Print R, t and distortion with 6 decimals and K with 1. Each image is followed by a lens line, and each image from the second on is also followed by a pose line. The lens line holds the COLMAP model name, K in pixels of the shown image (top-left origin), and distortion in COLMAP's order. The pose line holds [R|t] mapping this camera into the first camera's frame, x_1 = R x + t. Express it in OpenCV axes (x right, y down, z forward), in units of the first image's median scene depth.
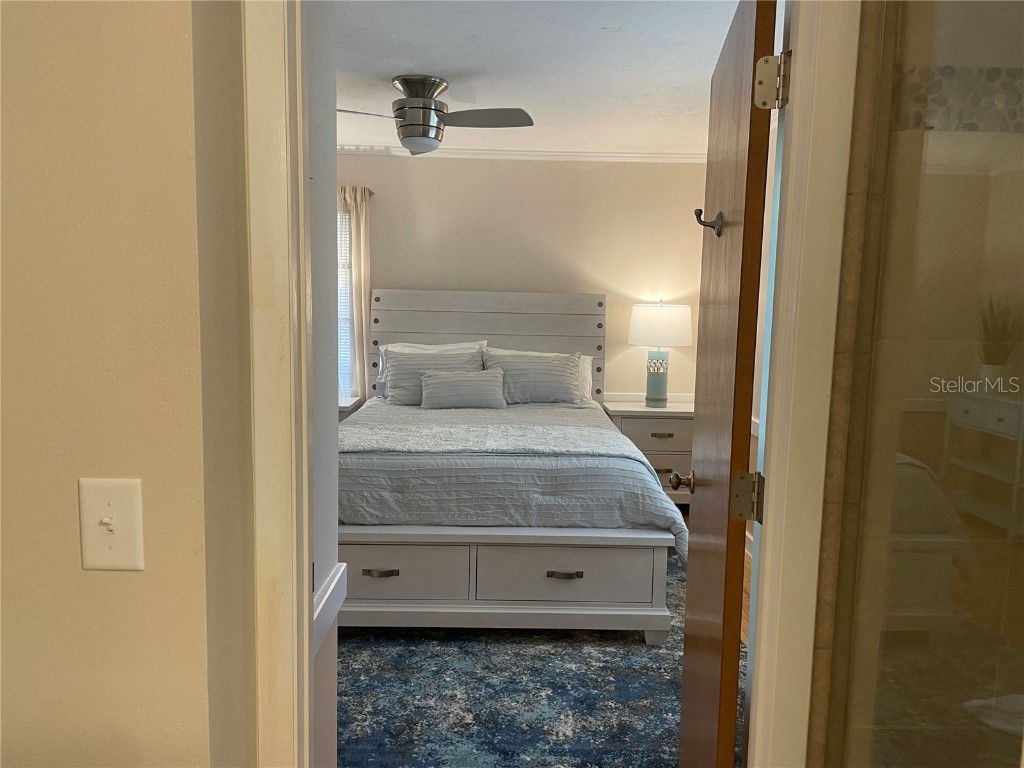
lens RADIAL K [[775.3, 0, 514.5], [0, 775.3, 383.6], [0, 0, 1]] dist [0.076318, -0.086378]
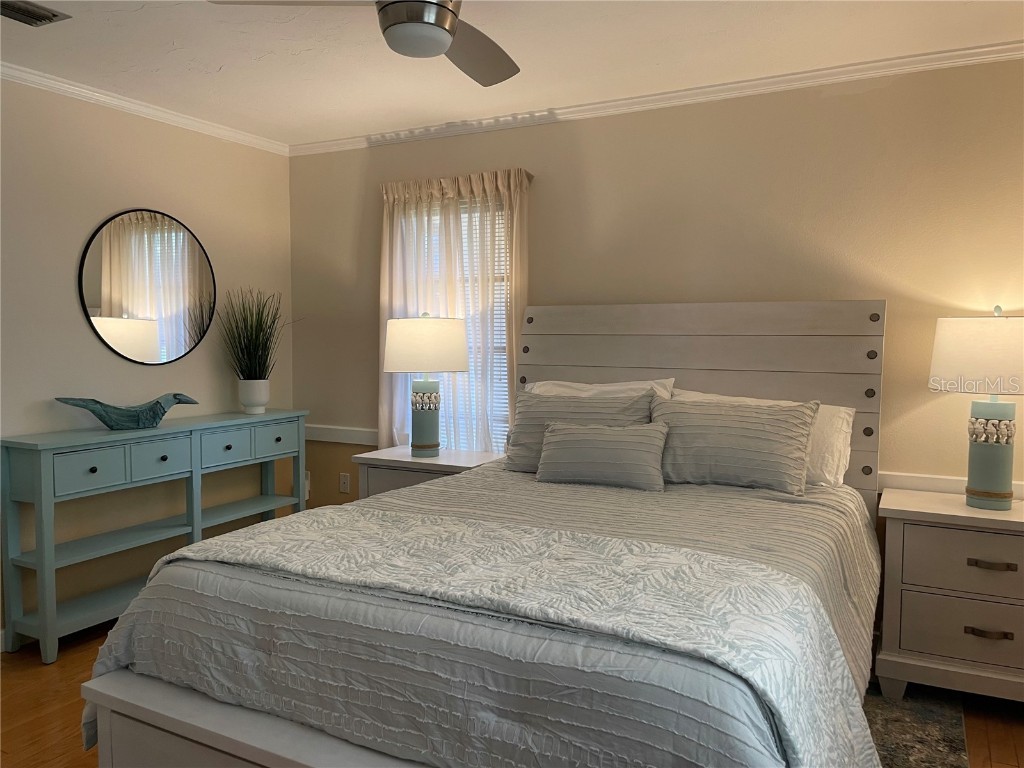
lens RADIAL K [[773.2, 0, 511.1], [0, 773.2, 378.3], [0, 0, 1]] dist [0.084913, -0.098541]
pose [[0.872665, 0.012337, -0.488164, 0.175595], [-0.041870, 0.997890, -0.049631, -0.019461], [0.486521, 0.063750, 0.871340, 0.404567]]
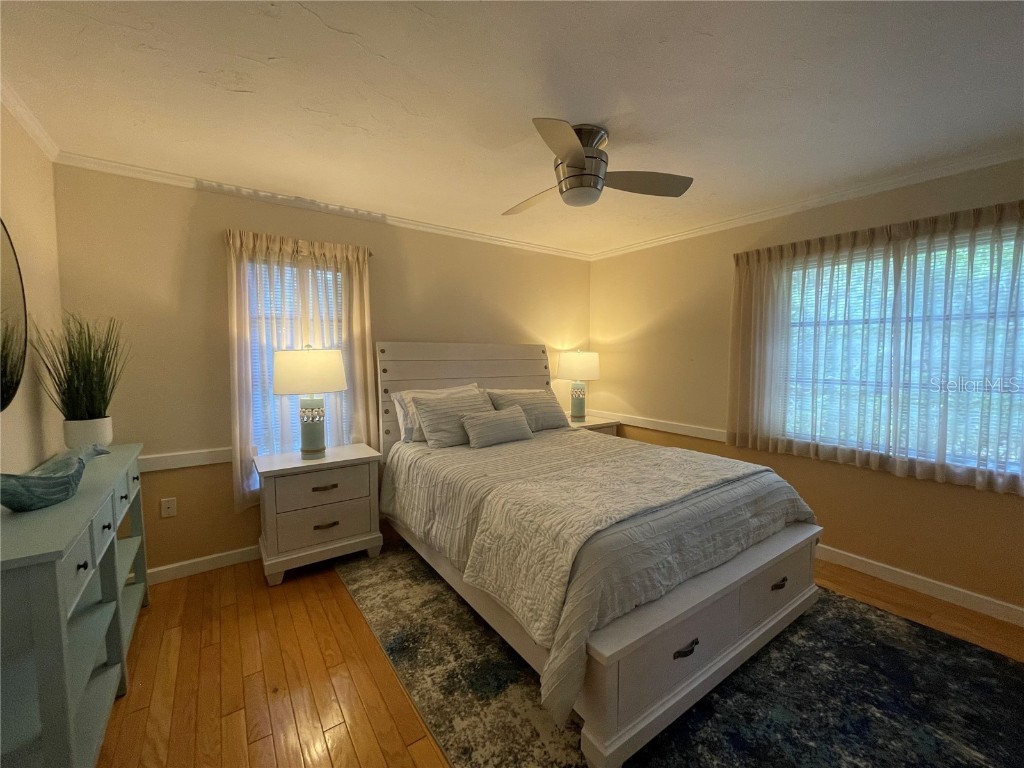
lens RADIAL K [[416.1, 0, 511.3], [0, 416.1, 380.5], [0, 0, 1]] dist [-0.003010, 0.000250]
pose [[0.828548, -0.054913, 0.557219, -0.389432], [0.074852, 0.997109, -0.013037, -0.050739], [-0.554892, 0.052511, 0.830263, 0.459444]]
